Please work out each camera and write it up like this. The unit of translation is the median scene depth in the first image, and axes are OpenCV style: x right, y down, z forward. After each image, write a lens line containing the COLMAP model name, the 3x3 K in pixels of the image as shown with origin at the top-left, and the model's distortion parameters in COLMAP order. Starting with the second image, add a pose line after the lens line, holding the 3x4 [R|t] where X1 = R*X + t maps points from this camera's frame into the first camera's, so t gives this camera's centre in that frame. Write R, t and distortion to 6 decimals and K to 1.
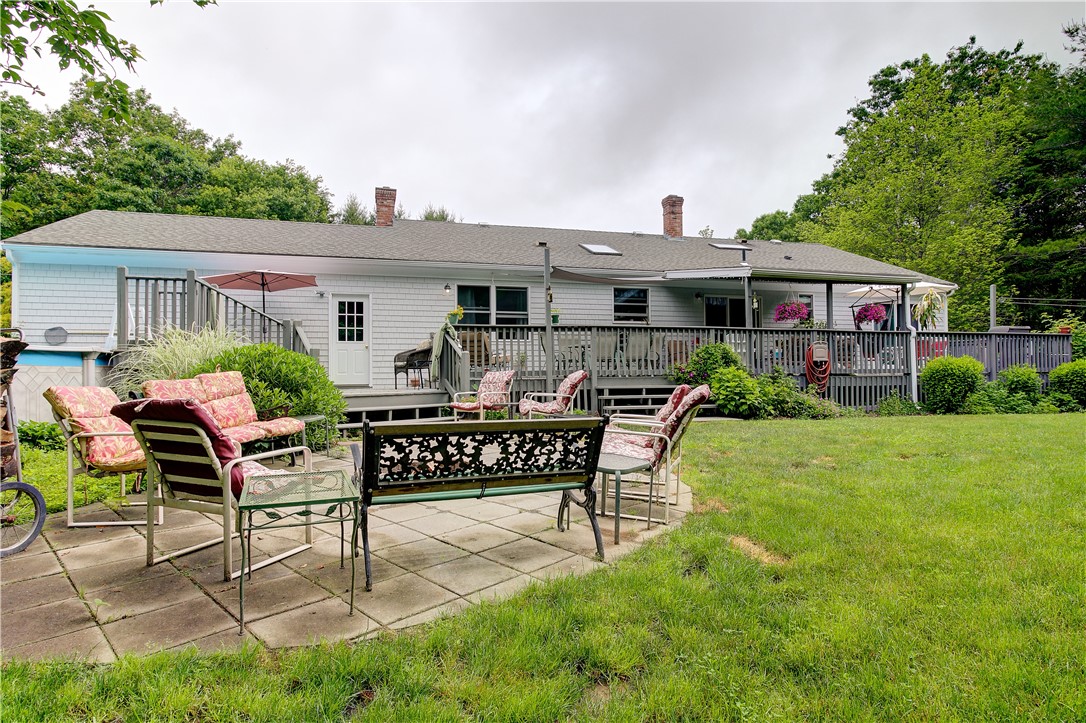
lens RADIAL K [[613.6, 0, 561.3], [0, 613.6, 359.7], [0, 0, 1]] dist [0.003831, 0.002185]
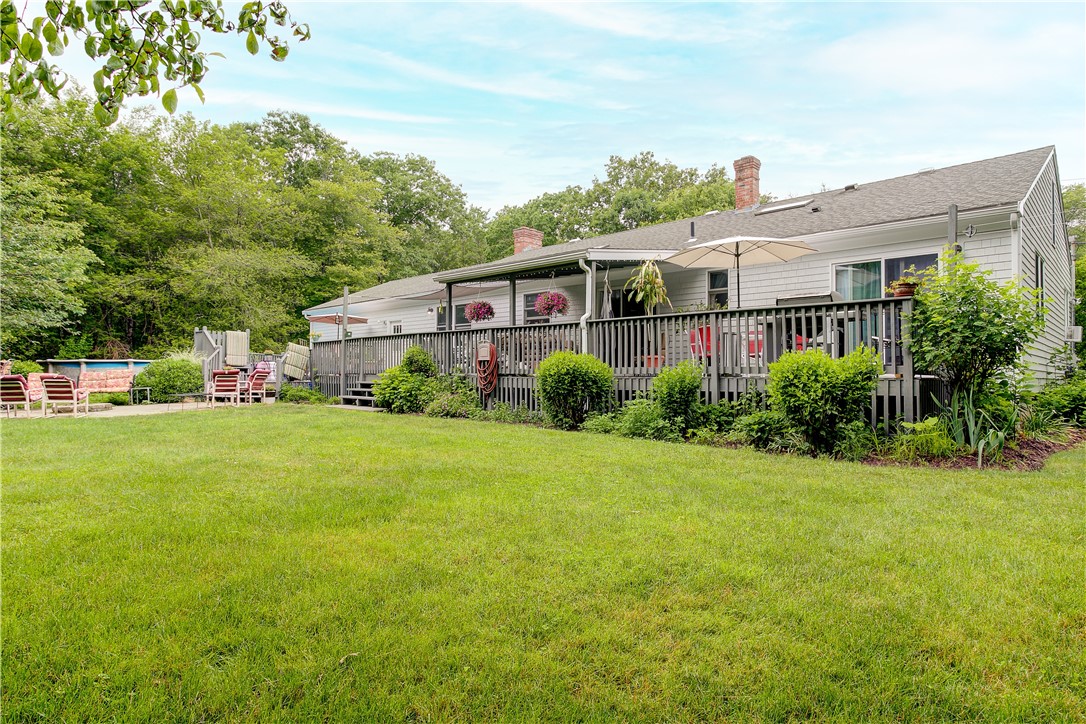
lens RADIAL K [[613.6, 0, 561.3], [0, 613.6, 360.2], [0, 0, 1]] dist [0.003831, 0.002185]
pose [[0.469099, -0.006490, -0.883122, 1.193118], [0.013452, 0.999910, -0.000203, 0.003611], [0.883043, -0.011784, 0.469144, 0.578882]]
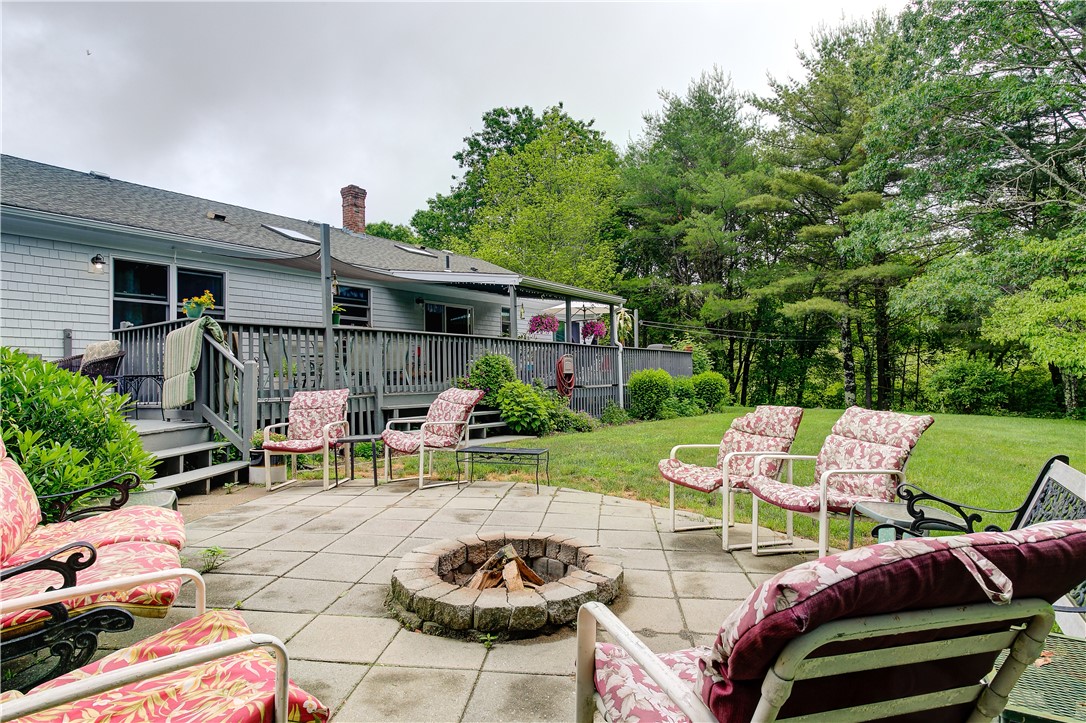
lens RADIAL K [[613.6, 0, 561.3], [0, 613.6, 359.7], [0, 0, 1]] dist [0.003831, 0.002185]
pose [[0.782287, 0.012630, 0.622790, -0.199909], [-0.002894, 0.999857, -0.016641, -0.003705], [-0.622911, 0.011215, 0.782212, 0.182439]]
